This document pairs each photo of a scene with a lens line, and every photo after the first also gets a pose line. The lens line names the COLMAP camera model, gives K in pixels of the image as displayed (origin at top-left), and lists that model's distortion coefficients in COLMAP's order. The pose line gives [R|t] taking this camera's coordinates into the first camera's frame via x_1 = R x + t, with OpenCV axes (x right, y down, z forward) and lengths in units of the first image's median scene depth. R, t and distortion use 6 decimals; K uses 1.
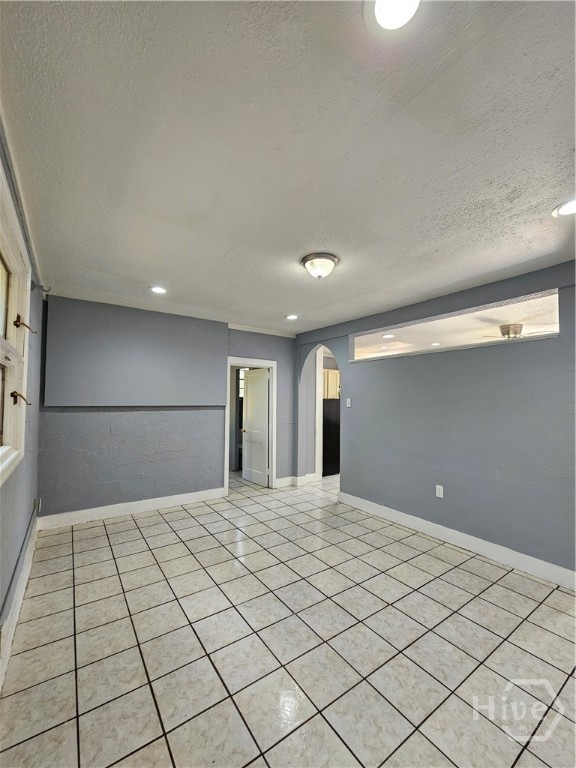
lens RADIAL K [[316.3, 0, 290.7], [0, 316.3, 388.5], [0, 0, 1]] dist [-0.002832, 0.001421]
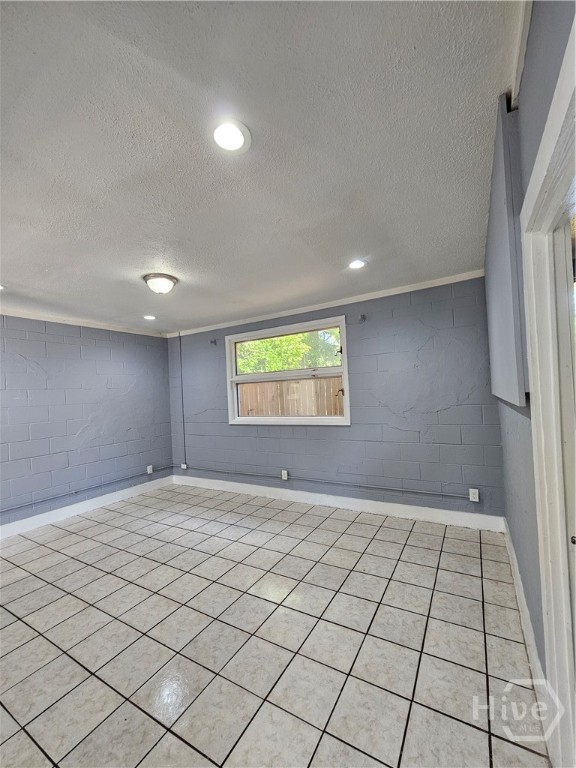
lens RADIAL K [[316.3, 0, 290.7], [0, 316.3, 388.5], [0, 0, 1]] dist [-0.002832, 0.001421]
pose [[-0.907103, 0.029630, -0.419866, 0.114873], [0.058166, 0.996773, -0.055325, 0.060212], [0.416871, -0.074607, -0.905898, 1.625034]]
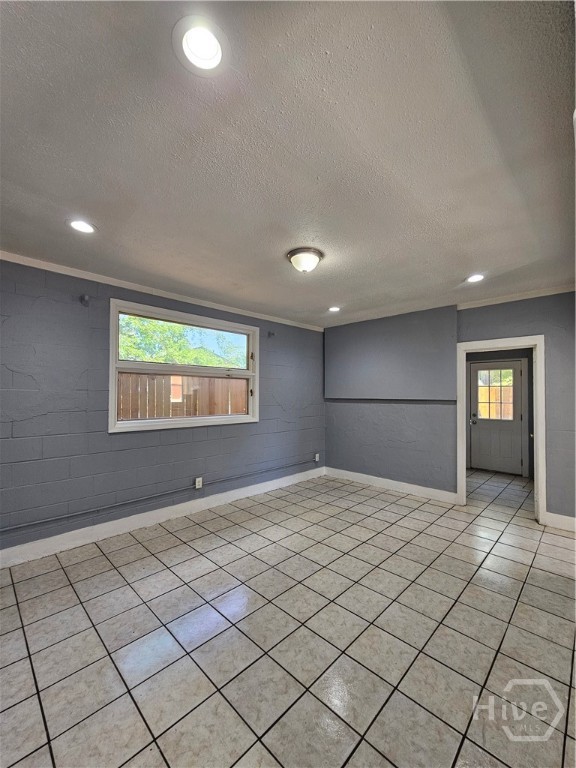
lens RADIAL K [[317.2, 0, 292.0], [0, 317.2, 385.2], [0, 0, 1]] dist [0.025053, 0.000174]
pose [[0.184992, -0.033756, -0.982160, 0.809061], [0.035470, 0.998988, -0.027654, 0.030136], [0.982100, -0.029721, 0.186002, 0.551744]]
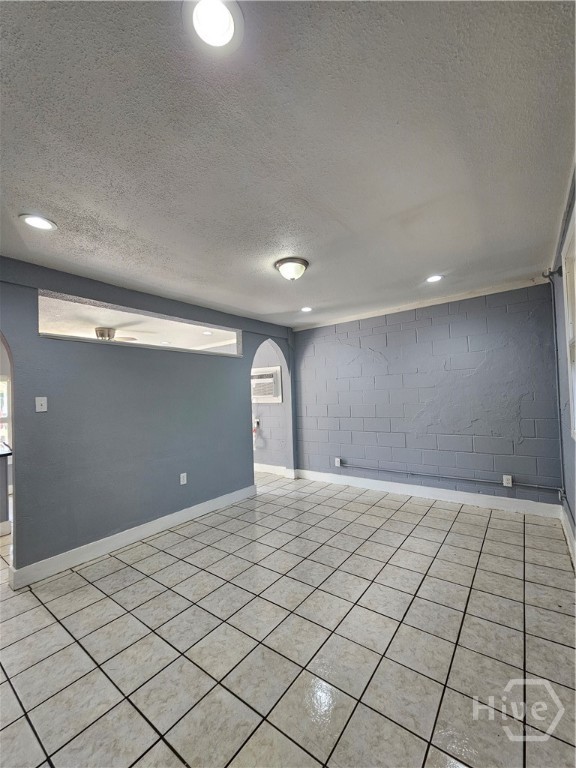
lens RADIAL K [[316.3, 0, 290.7], [0, 316.3, 388.5], [0, 0, 1]] dist [-0.002832, 0.001421]
pose [[-0.311992, 0.026202, 0.949723, -0.691785], [-0.002775, 0.999590, -0.028489, 0.042343], [-0.950081, -0.011524, -0.311791, 0.986373]]
